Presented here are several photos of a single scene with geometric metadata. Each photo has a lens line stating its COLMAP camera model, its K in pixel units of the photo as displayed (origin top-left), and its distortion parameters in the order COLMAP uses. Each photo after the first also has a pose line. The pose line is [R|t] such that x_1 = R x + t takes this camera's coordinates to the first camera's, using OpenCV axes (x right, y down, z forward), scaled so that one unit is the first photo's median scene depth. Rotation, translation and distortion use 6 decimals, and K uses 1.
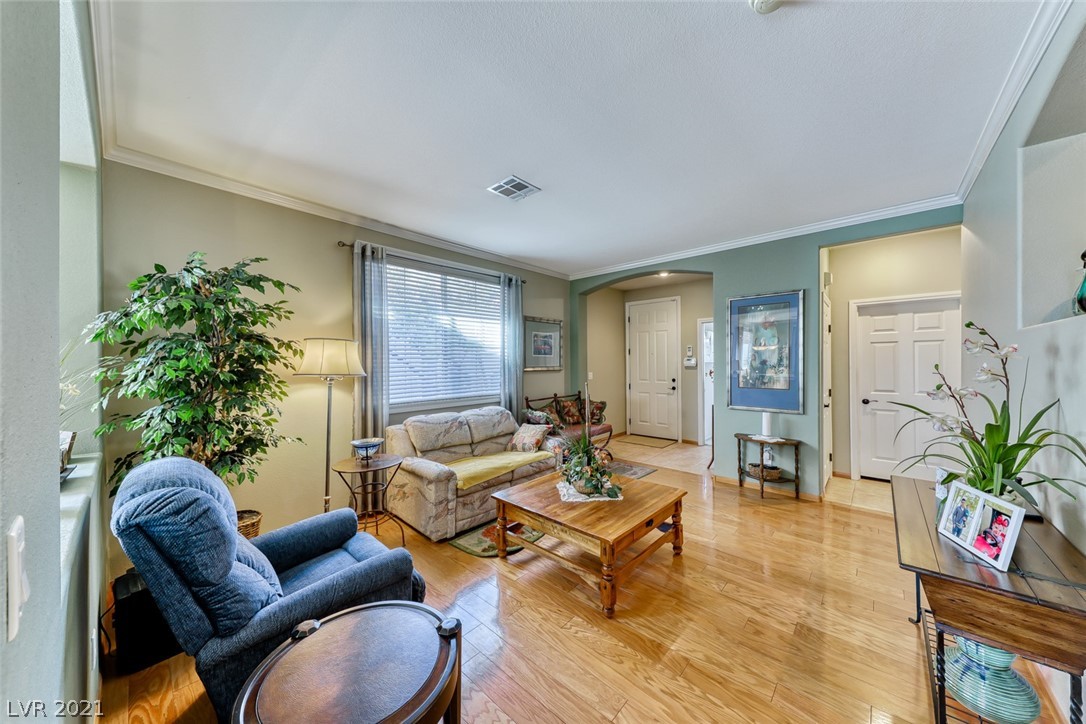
lens RADIAL K [[370.4, 0, 537.3], [0, 370.4, 363.8], [0, 0, 1]] dist [0.005474, -0.000925]
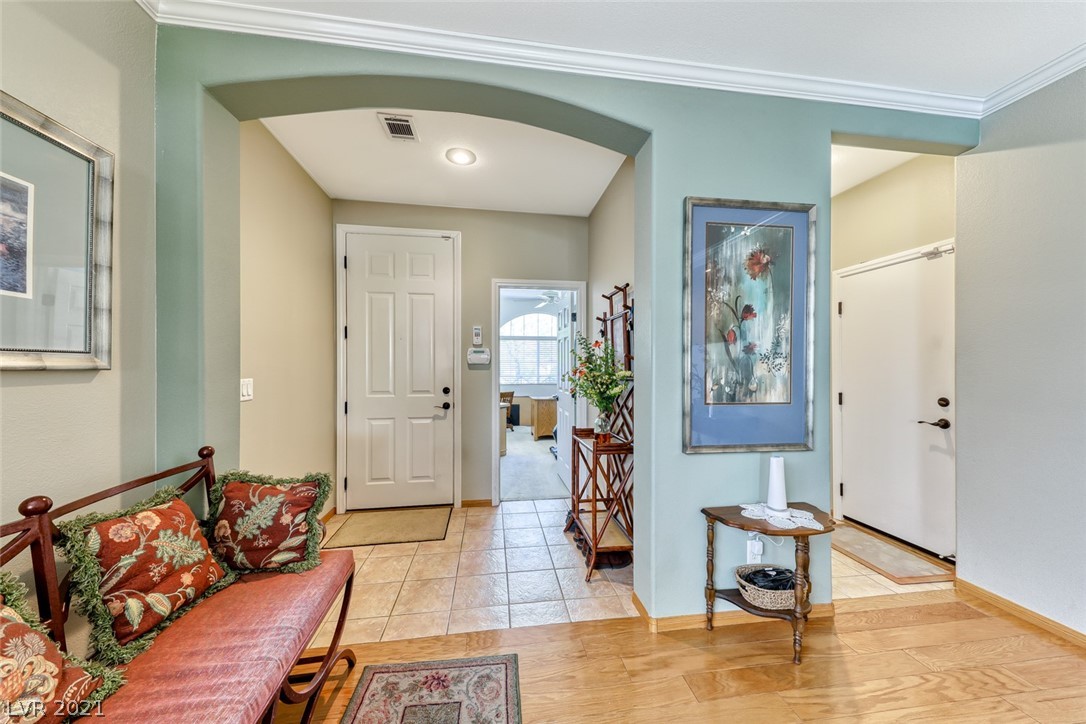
lens RADIAL K [[370.4, 0, 550.8], [0, 370.4, 364.9], [0, 0, 1]] dist [0.005474, -0.000925]
pose [[0.621116, 0.010080, 0.783654, 0.080909], [-0.000591, 0.999923, -0.012393, 0.023437], [-0.783718, 0.007235, 0.621074, 0.899729]]
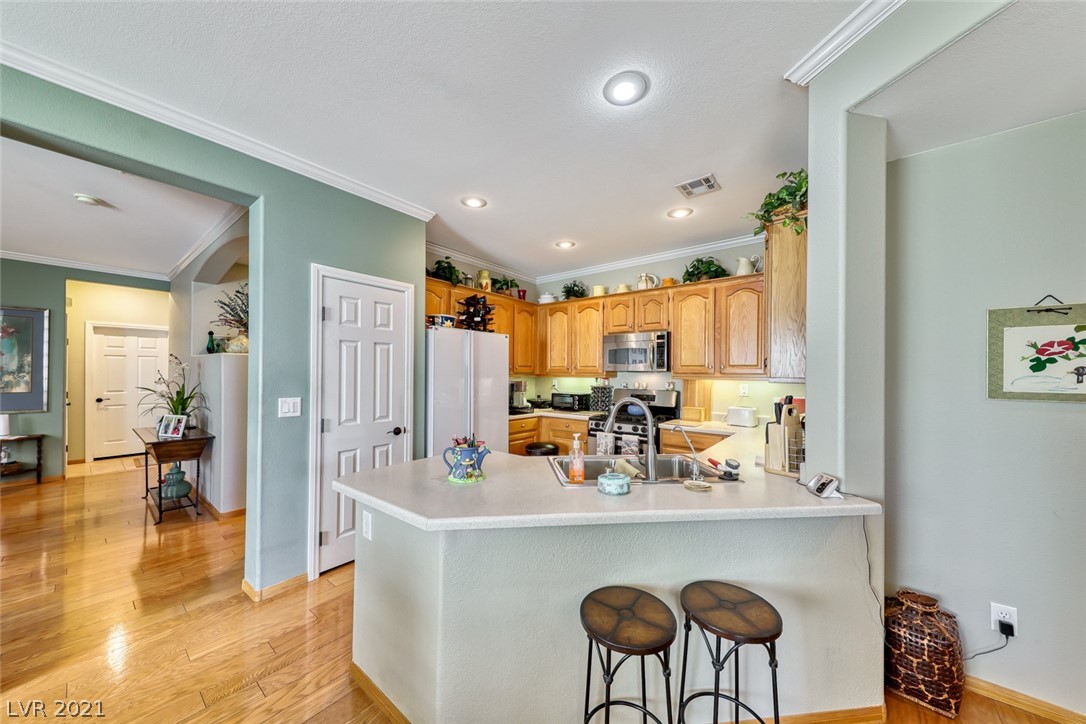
lens RADIAL K [[370.4, 0, 537.4], [0, 370.4, 369.9], [0, 0, 1]] dist [0.005474, -0.000925]
pose [[-0.062126, 0.014414, 0.997964, -0.570708], [-0.000597, 0.999895, -0.014479, 0.013609], [-0.998068, -0.001495, -0.062111, -0.498686]]
